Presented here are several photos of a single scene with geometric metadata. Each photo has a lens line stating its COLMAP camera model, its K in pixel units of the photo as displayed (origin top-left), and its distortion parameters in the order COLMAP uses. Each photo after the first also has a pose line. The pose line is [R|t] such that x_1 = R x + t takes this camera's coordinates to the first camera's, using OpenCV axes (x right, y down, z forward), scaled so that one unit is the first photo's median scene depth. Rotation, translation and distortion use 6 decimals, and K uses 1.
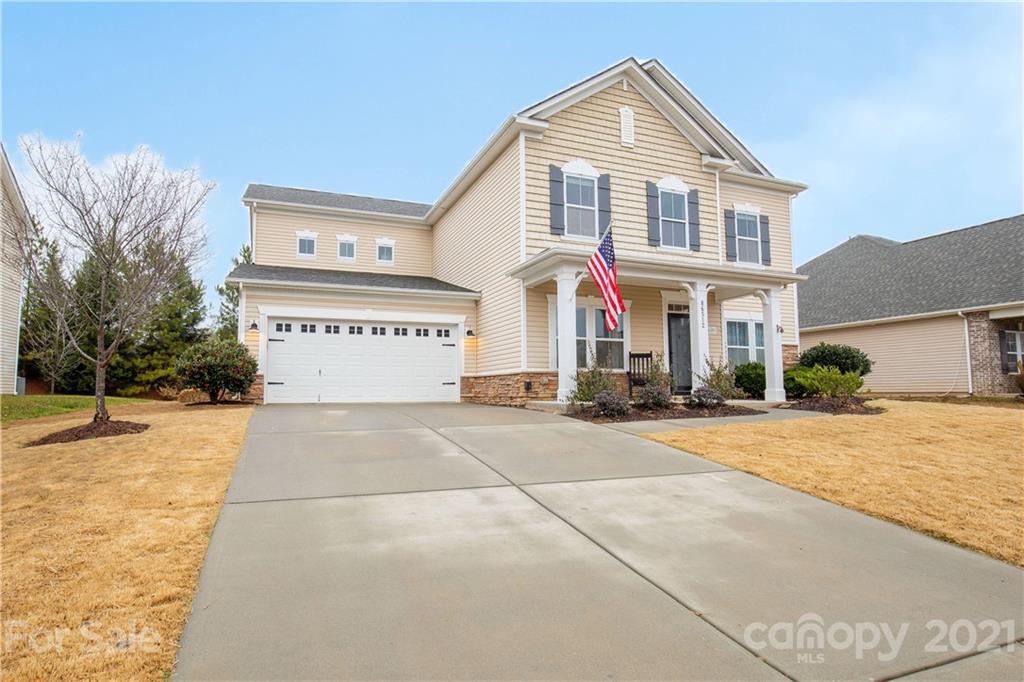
lens RADIAL K [[465.0, 0, 512.0], [0, 465.0, 341.0], [0, 0, 1]] dist [0.000759, 0.000143]
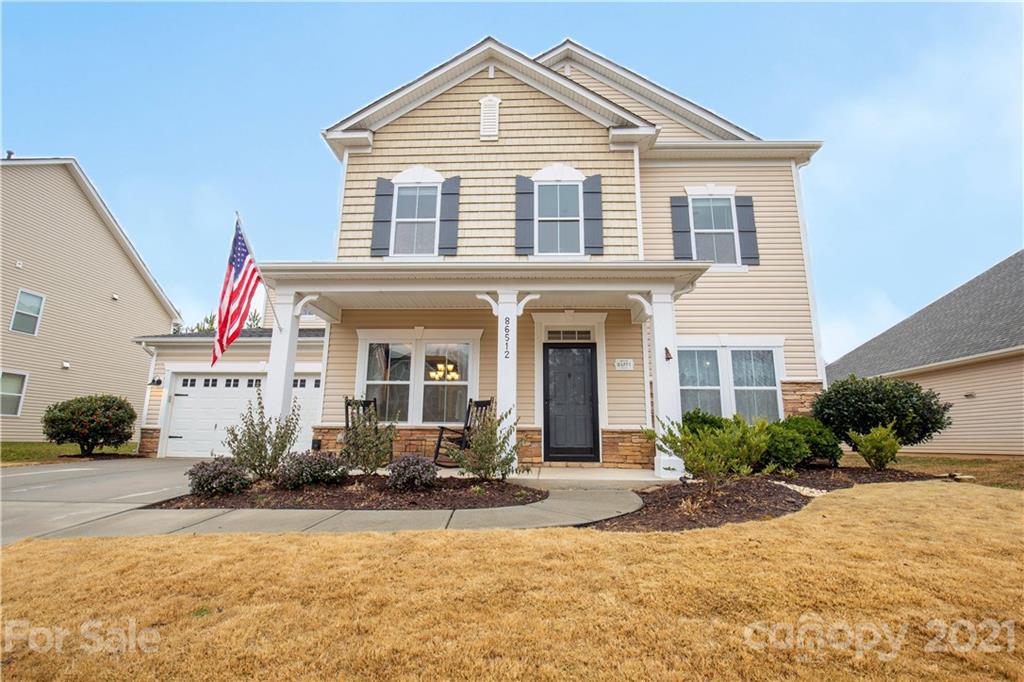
lens RADIAL K [[432.7, 0, 534.2], [0, 432.7, 347.6], [0, 0, 1]] dist [-0.018165, -0.000161]
pose [[0.927627, -0.067239, -0.367405, 0.570397], [0.025294, 0.992713, -0.117815, 0.024999], [0.372650, 0.099996, 0.922569, 0.383856]]
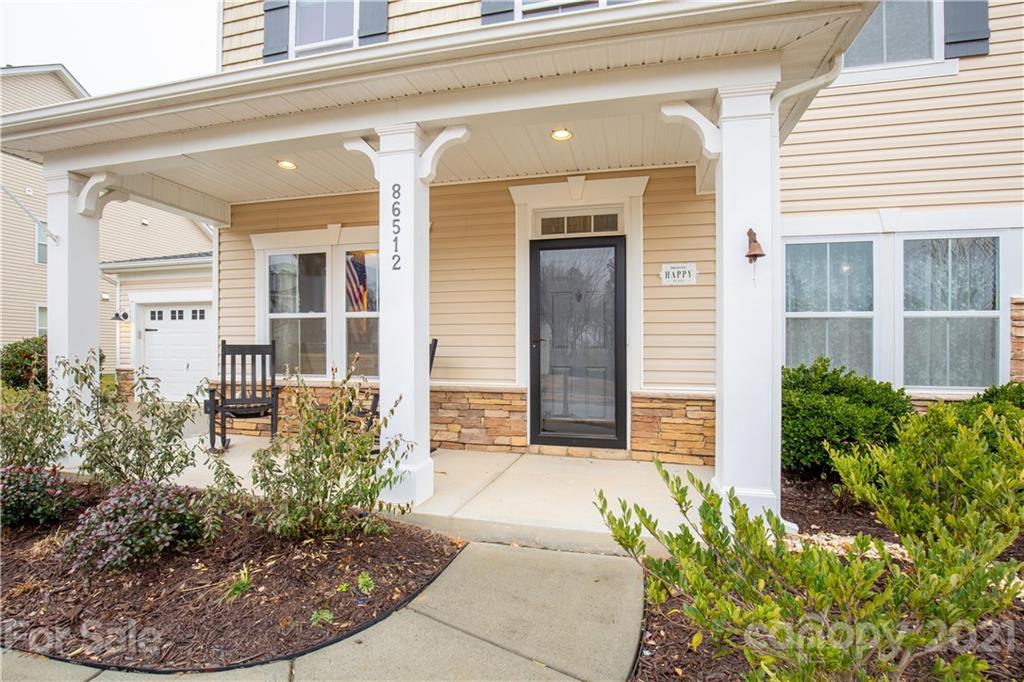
lens RADIAL K [[458.0, 0, 531.8], [0, 458.0, 352.5], [0, 0, 1]] dist [-0.037333, 0.009426]
pose [[0.827861, 0.007924, -0.560877, 0.563568], [0.040186, 0.996493, 0.073393, 0.007593], [0.559492, -0.083299, 0.824639, 0.670852]]
